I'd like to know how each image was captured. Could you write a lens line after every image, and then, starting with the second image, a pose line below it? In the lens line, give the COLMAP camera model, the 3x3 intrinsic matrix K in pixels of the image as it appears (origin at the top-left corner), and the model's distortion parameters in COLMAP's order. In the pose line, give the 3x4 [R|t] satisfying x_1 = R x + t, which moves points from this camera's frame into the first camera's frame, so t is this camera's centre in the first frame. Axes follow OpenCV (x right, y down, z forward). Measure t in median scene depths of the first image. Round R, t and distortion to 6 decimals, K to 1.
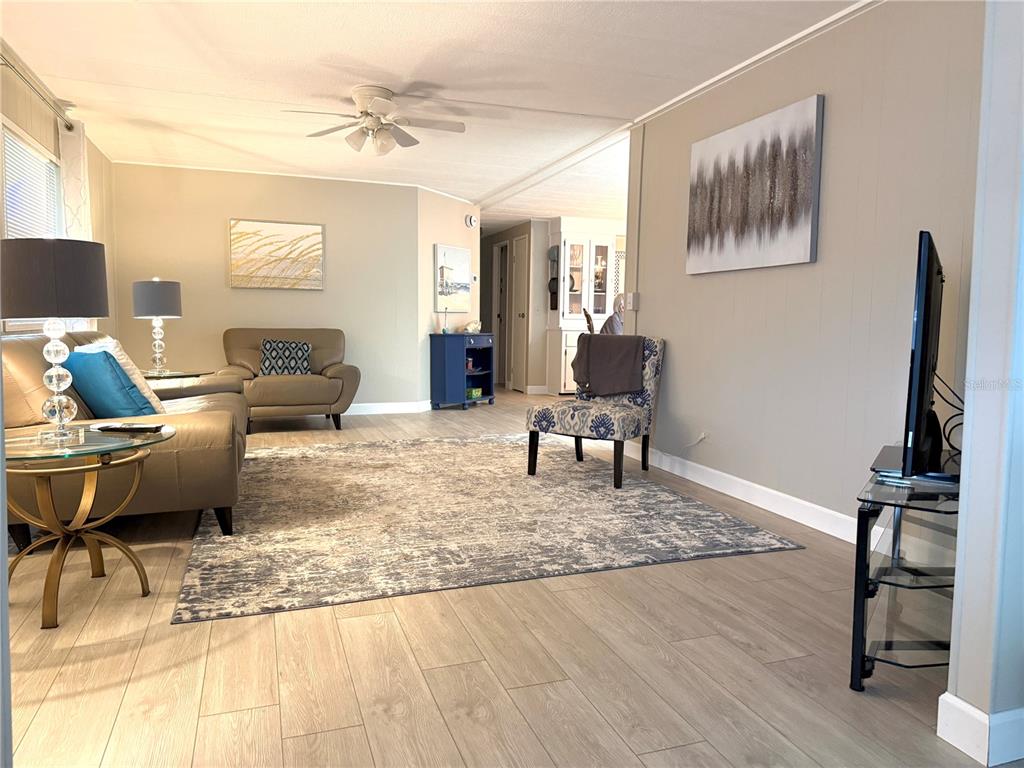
lens RADIAL K [[722.1, 0, 512.2], [0, 722.1, 383.5], [0, 0, 1]] dist [0.038293, -0.013776]
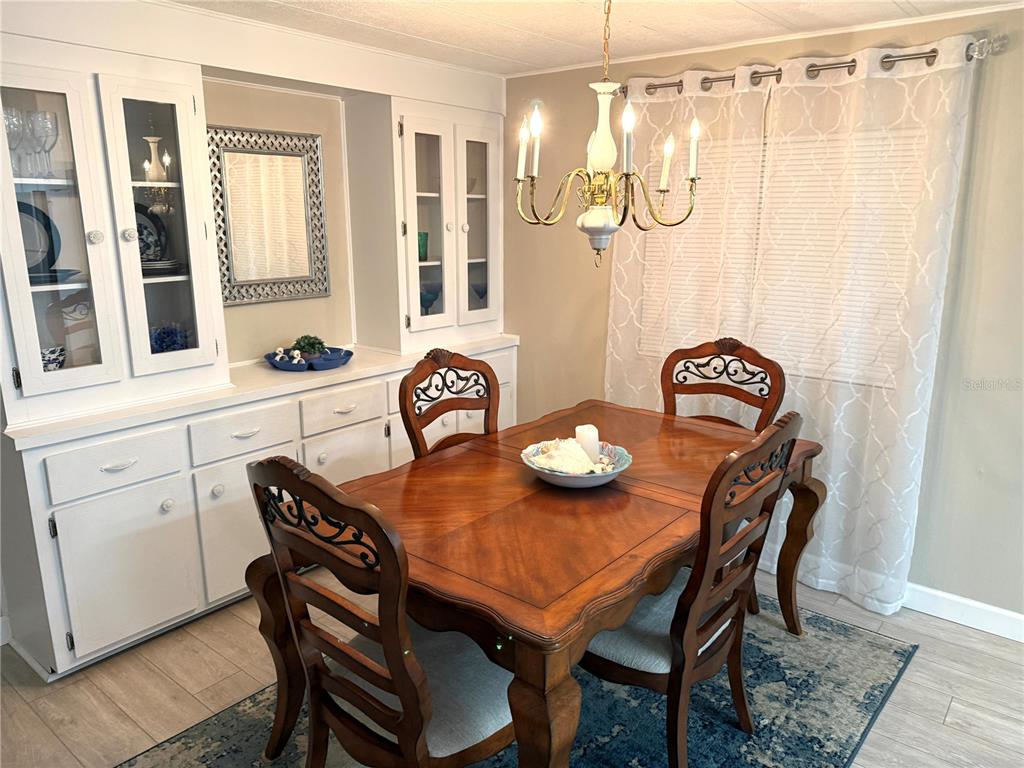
lens RADIAL K [[722.1, 0, 509.6], [0, 722.1, 384.5], [0, 0, 1]] dist [0.038293, -0.013776]
pose [[0.850455, -0.134514, 0.508559, 0.084335], [0.060308, 0.985311, 0.159763, -0.121410], [-0.522580, -0.105201, 0.846075, 0.678141]]
